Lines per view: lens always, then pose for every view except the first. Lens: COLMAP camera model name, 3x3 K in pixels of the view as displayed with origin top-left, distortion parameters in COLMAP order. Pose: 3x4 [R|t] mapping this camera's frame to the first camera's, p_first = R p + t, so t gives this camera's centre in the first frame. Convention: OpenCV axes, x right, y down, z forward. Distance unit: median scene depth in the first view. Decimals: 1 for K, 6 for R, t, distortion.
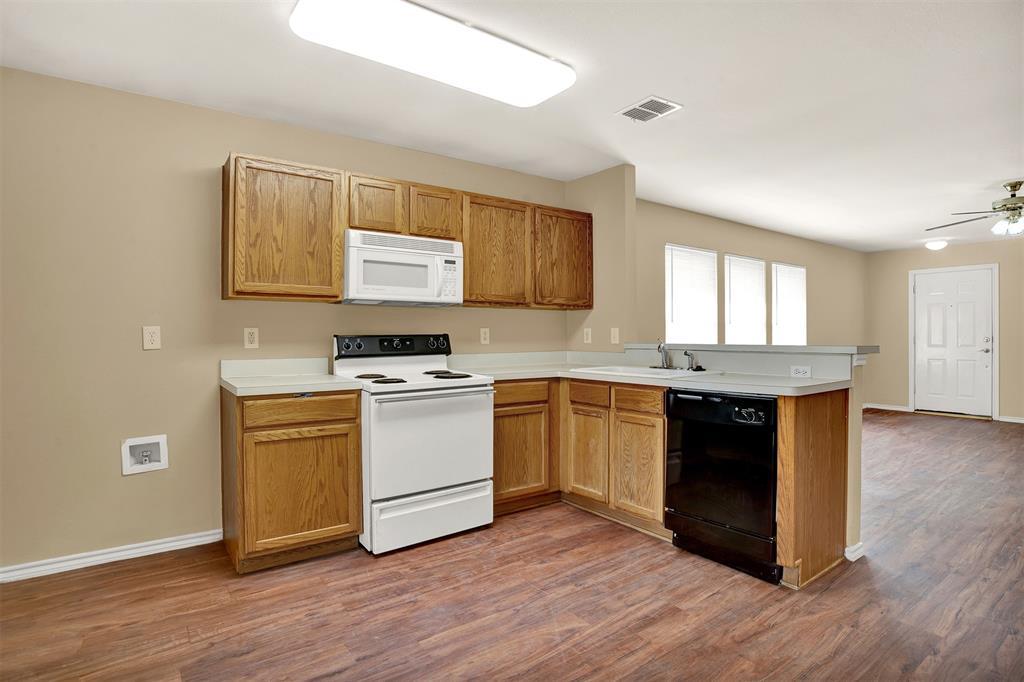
lens RADIAL K [[541.5, 0, 513.4], [0, 541.5, 334.9], [0, 0, 1]] dist [-0.060167, 0.019015]
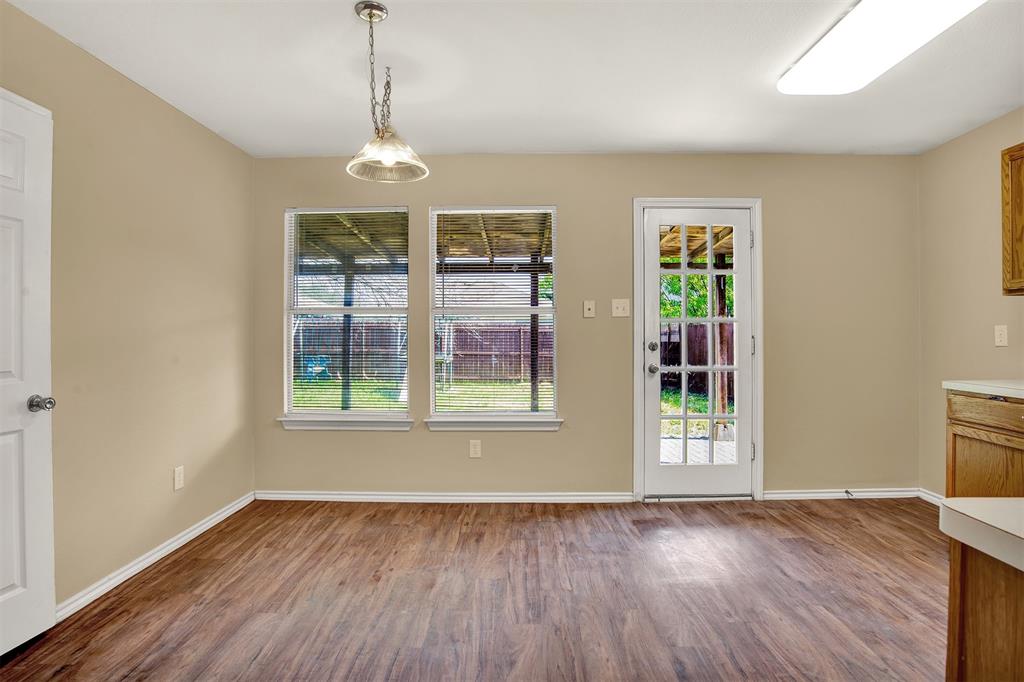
lens RADIAL K [[541.5, 0, 513.4], [0, 541.5, 334.9], [0, 0, 1]] dist [-0.060167, 0.019015]
pose [[-0.603714, 0.007006, -0.797170, 0.980938], [0.002741, 0.999974, 0.006713, -0.007930], [0.797197, 0.001867, -0.603717, 1.019721]]
